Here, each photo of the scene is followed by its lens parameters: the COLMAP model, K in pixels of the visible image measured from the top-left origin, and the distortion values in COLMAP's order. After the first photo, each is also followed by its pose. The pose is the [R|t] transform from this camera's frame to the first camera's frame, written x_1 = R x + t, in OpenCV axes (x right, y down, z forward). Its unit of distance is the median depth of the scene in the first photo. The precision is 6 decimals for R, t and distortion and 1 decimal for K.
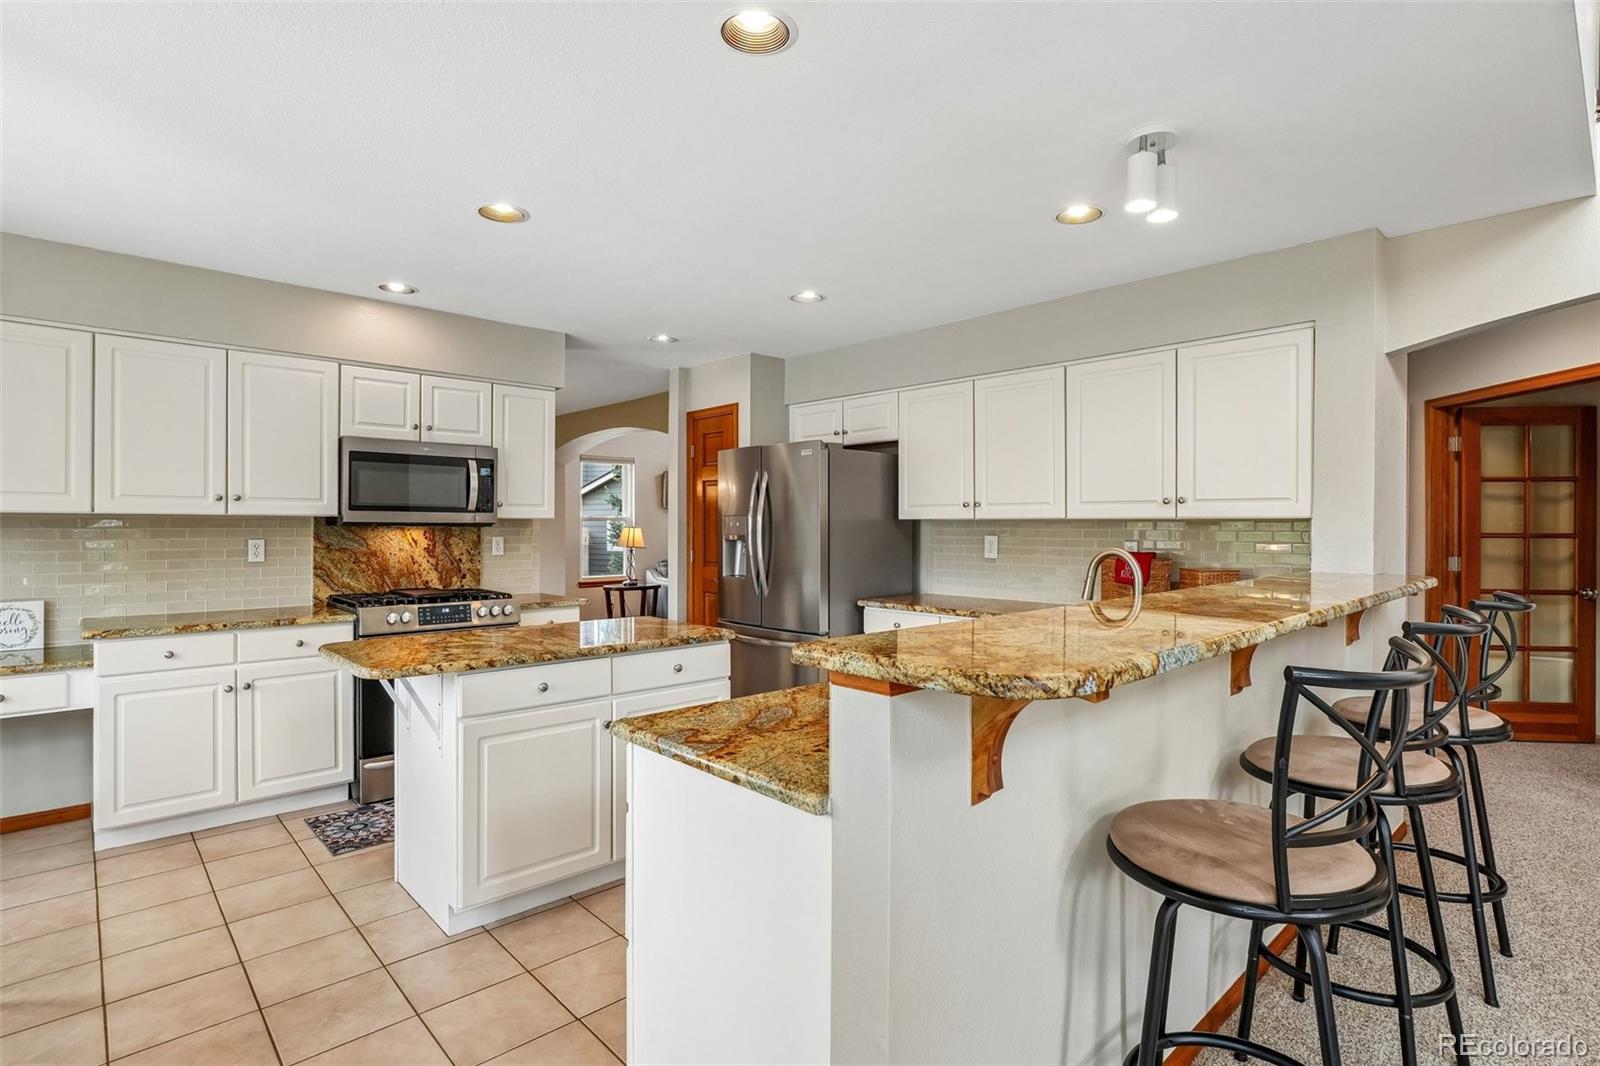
lens RADIAL K [[801.7, 0, 793.9], [0, 801.7, 525.3], [0, 0, 1]] dist [0.000350, -0.000518]
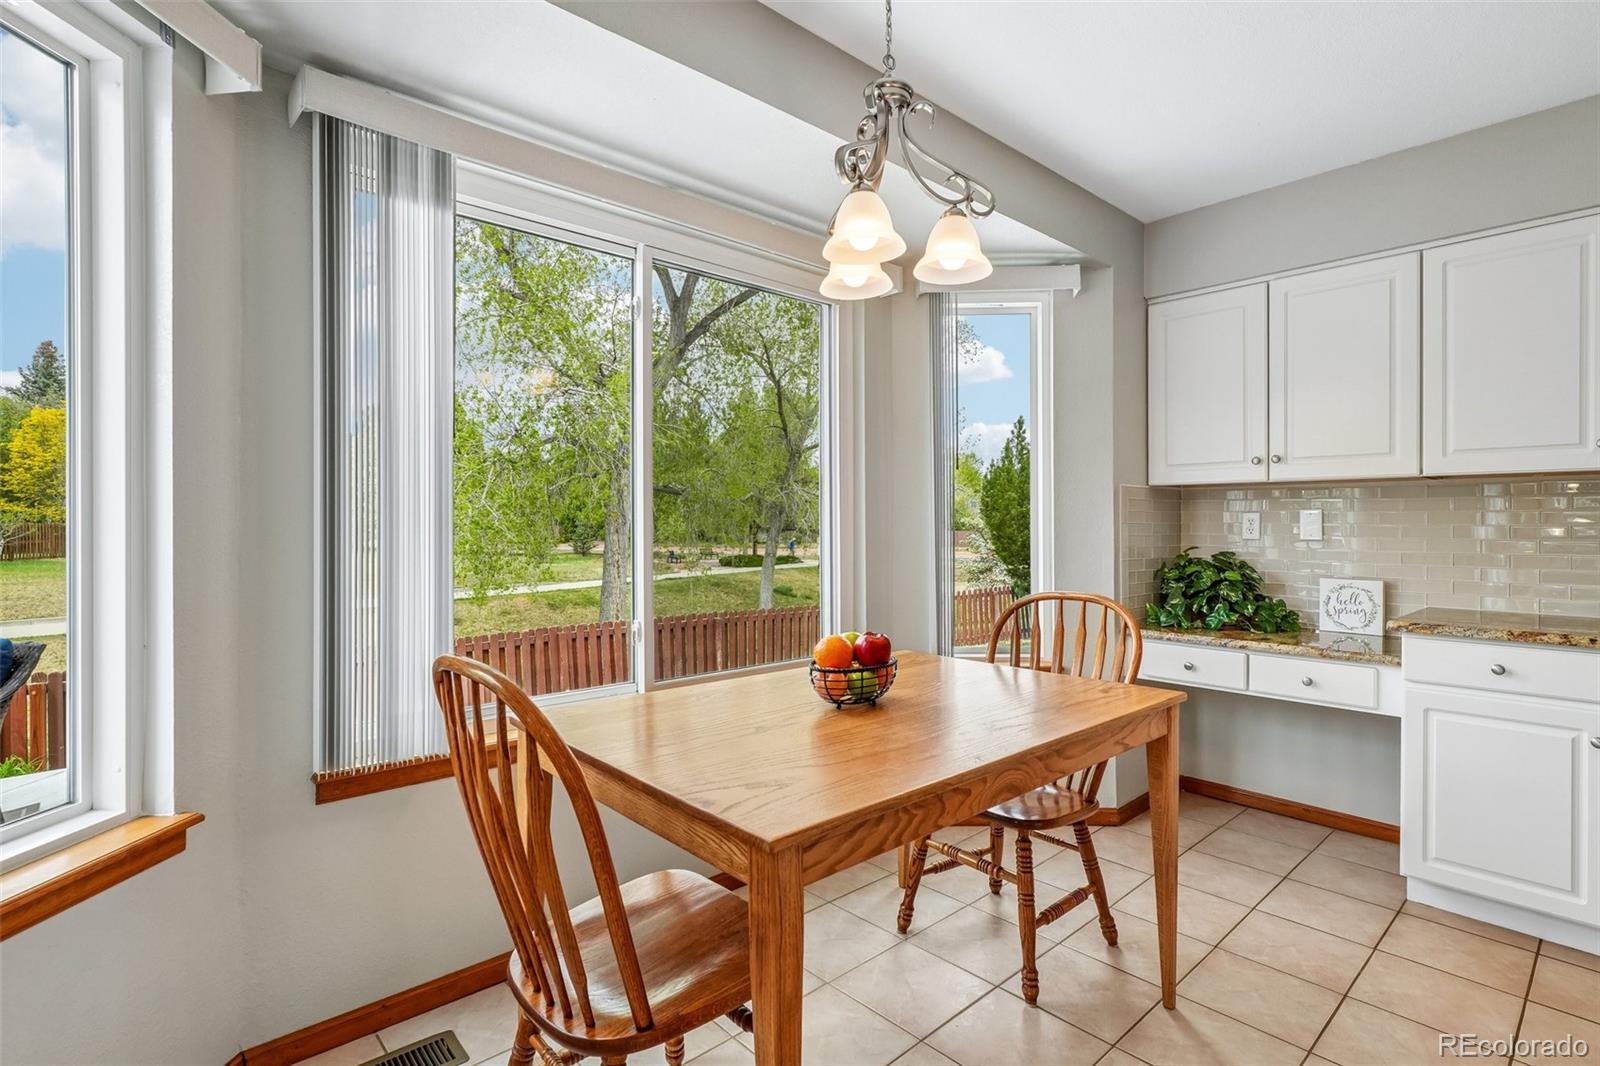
lens RADIAL K [[774.1, 0, 798.9], [0, 774.1, 526.1], [0, 0, 1]] dist [-0.000881, 0.000585]
pose [[0.004621, 0.001330, -0.999988, -0.086085], [0.002532, 0.999996, 0.001341, 0.027310], [0.999986, -0.002538, 0.004618, 0.313651]]
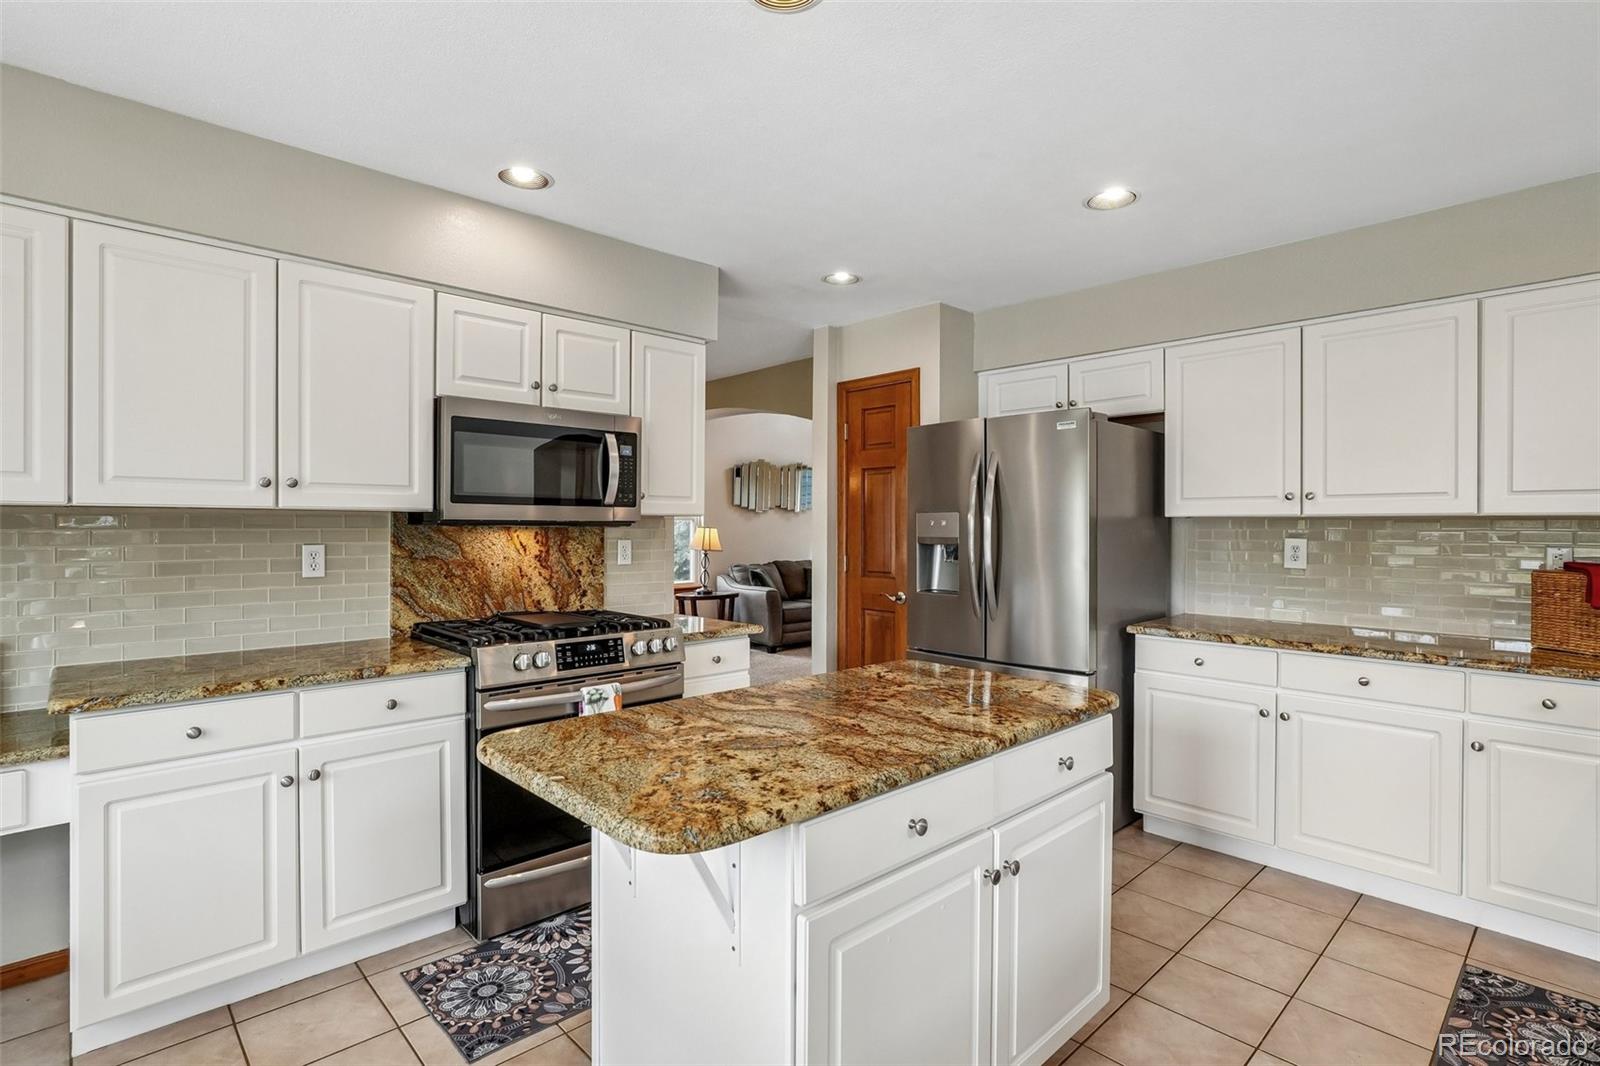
lens RADIAL K [[789.6, 0, 803.2], [0, 789.6, 528.6], [0, 0, 1]] dist [-0.004071, 0.000928]
pose [[0.999809, 0.000212, 0.019550, -0.260646], [-0.000278, 0.999994, 0.003347, 0.001292], [-0.019549, -0.003352, 0.999803, 0.310895]]
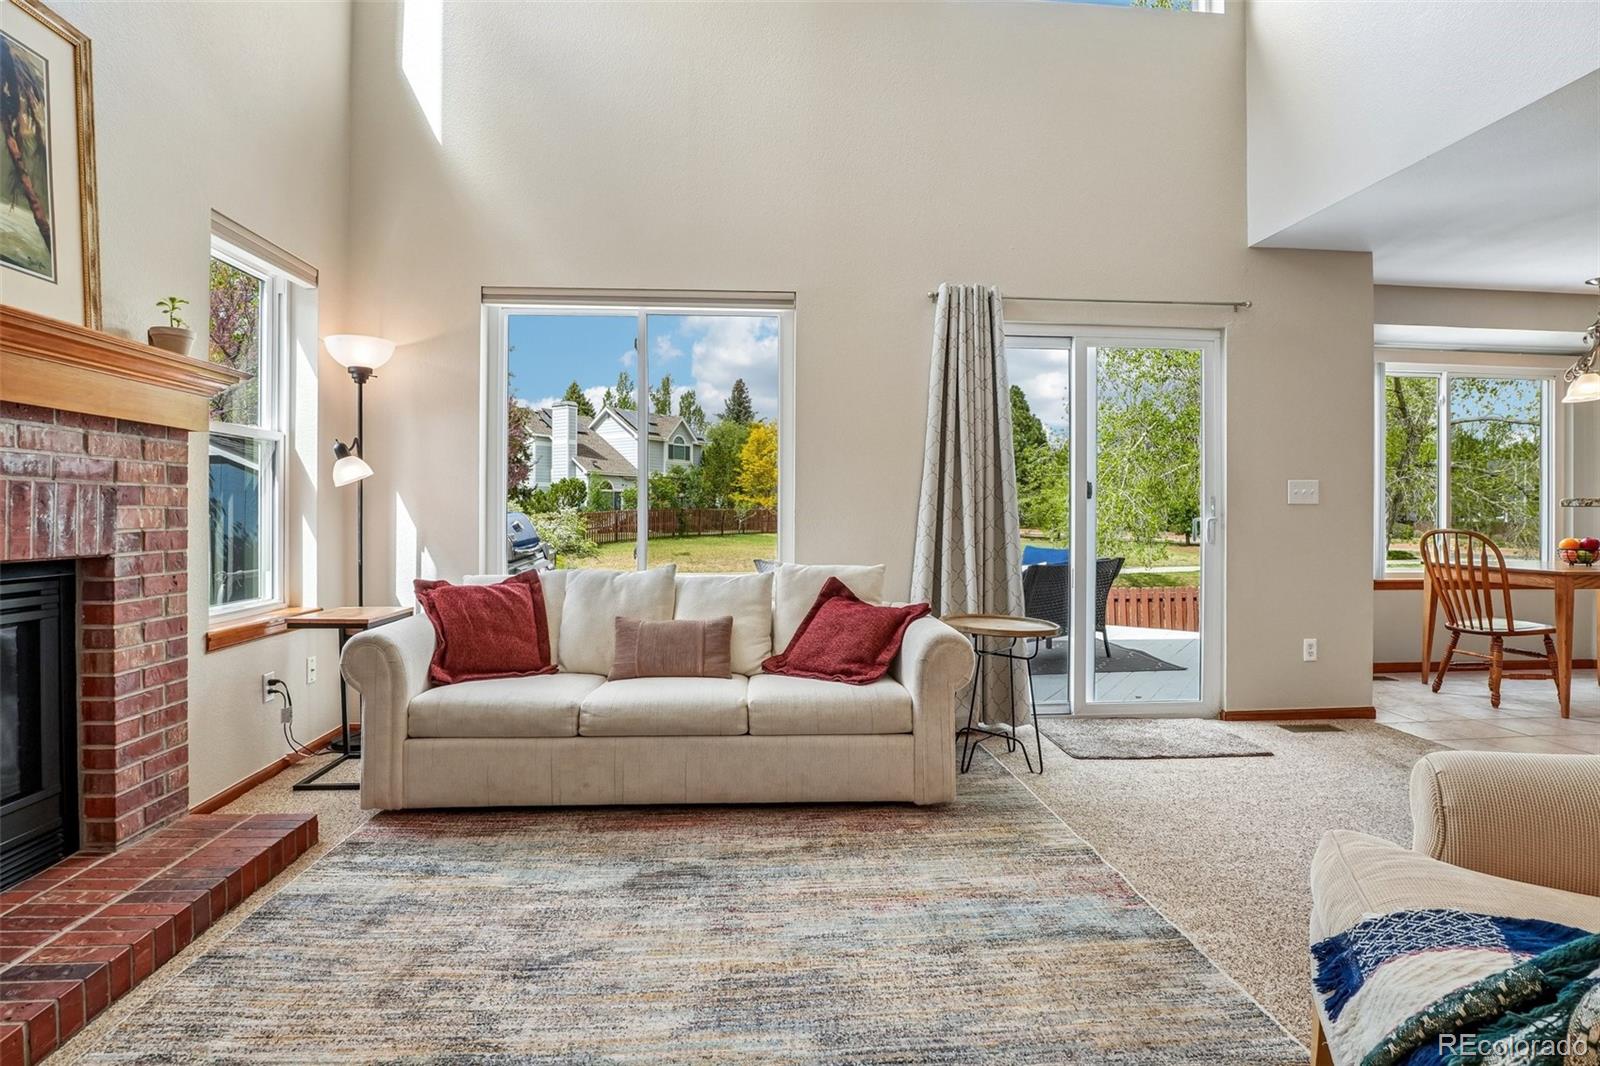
lens RADIAL K [[788.5, 0, 799.4], [0, 788.5, 511.9], [0, 0, 1]] dist [-0.036417, 0.000821]
pose [[-0.606334, -0.005798, -0.795189, 1.057636], [-0.005935, 0.999979, -0.002765, 0.063974], [0.795188, 0.003042, -0.606355, 0.109147]]
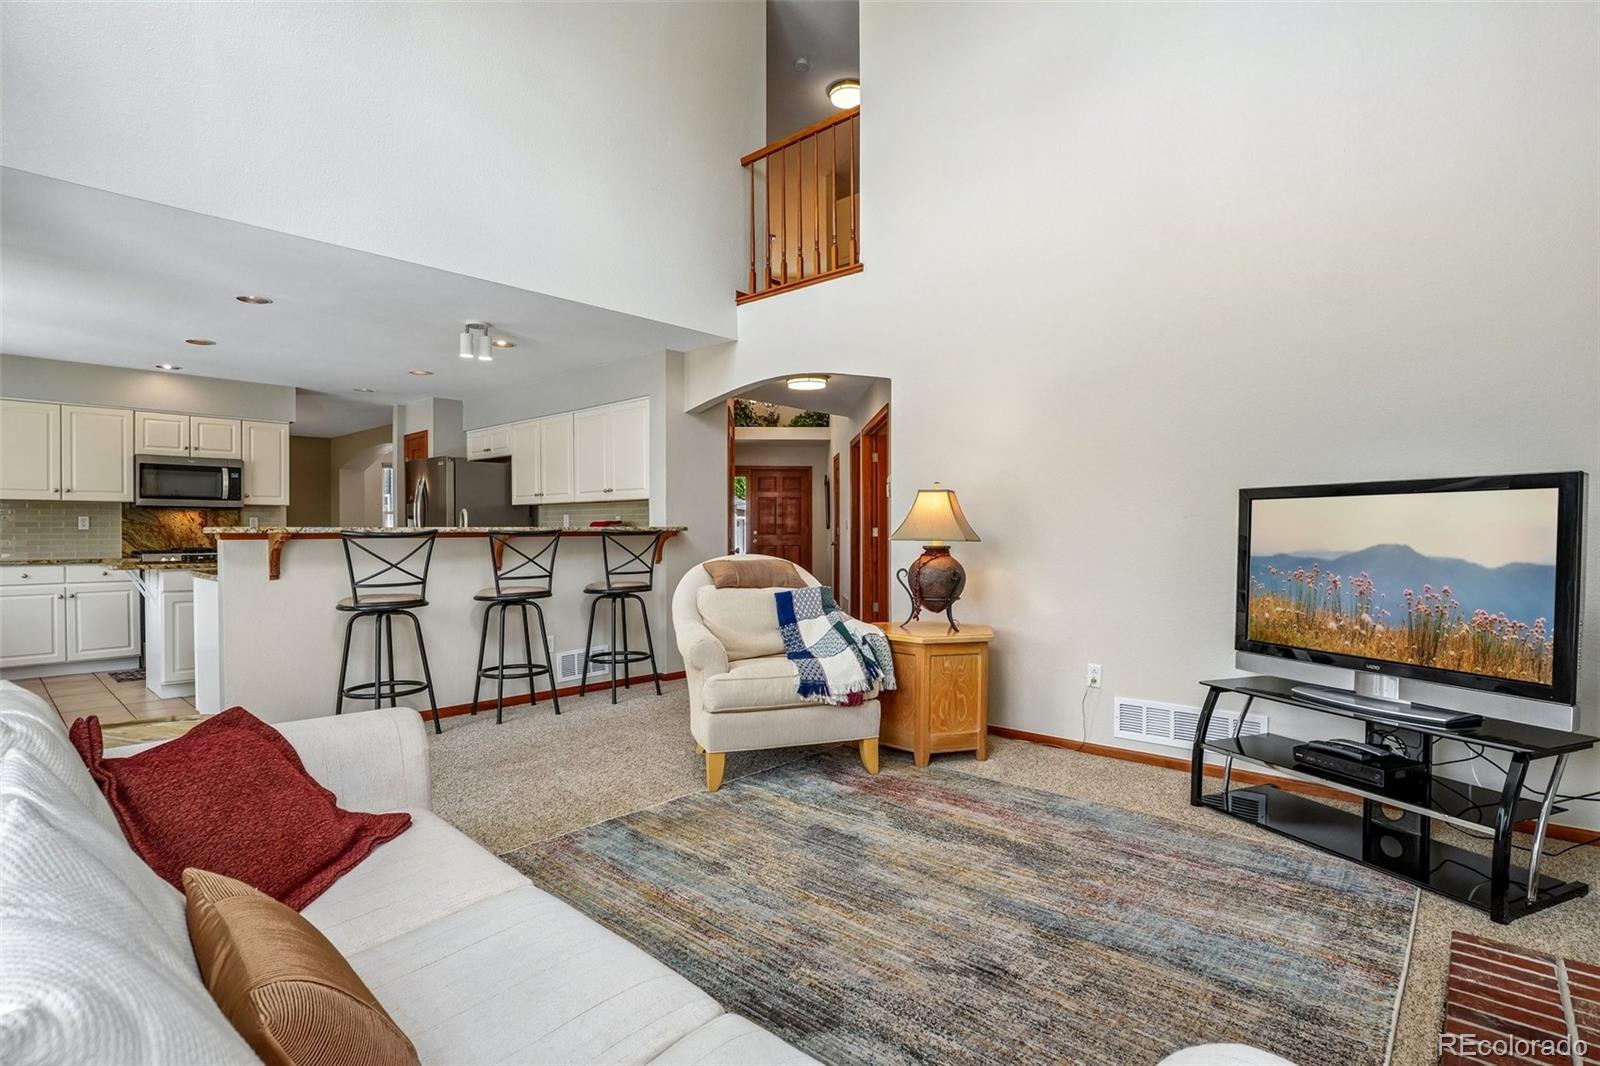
lens RADIAL K [[782.3, 0, 800.0], [0, 782.3, 533.0], [0, 0, 1]] dist [-0.029416, 0.001744]
pose [[0.994636, -0.004894, 0.103323, 0.641200], [0.004306, 0.999973, 0.005908, 0.049607], [-0.103349, -0.005432, 0.994630, -0.724187]]
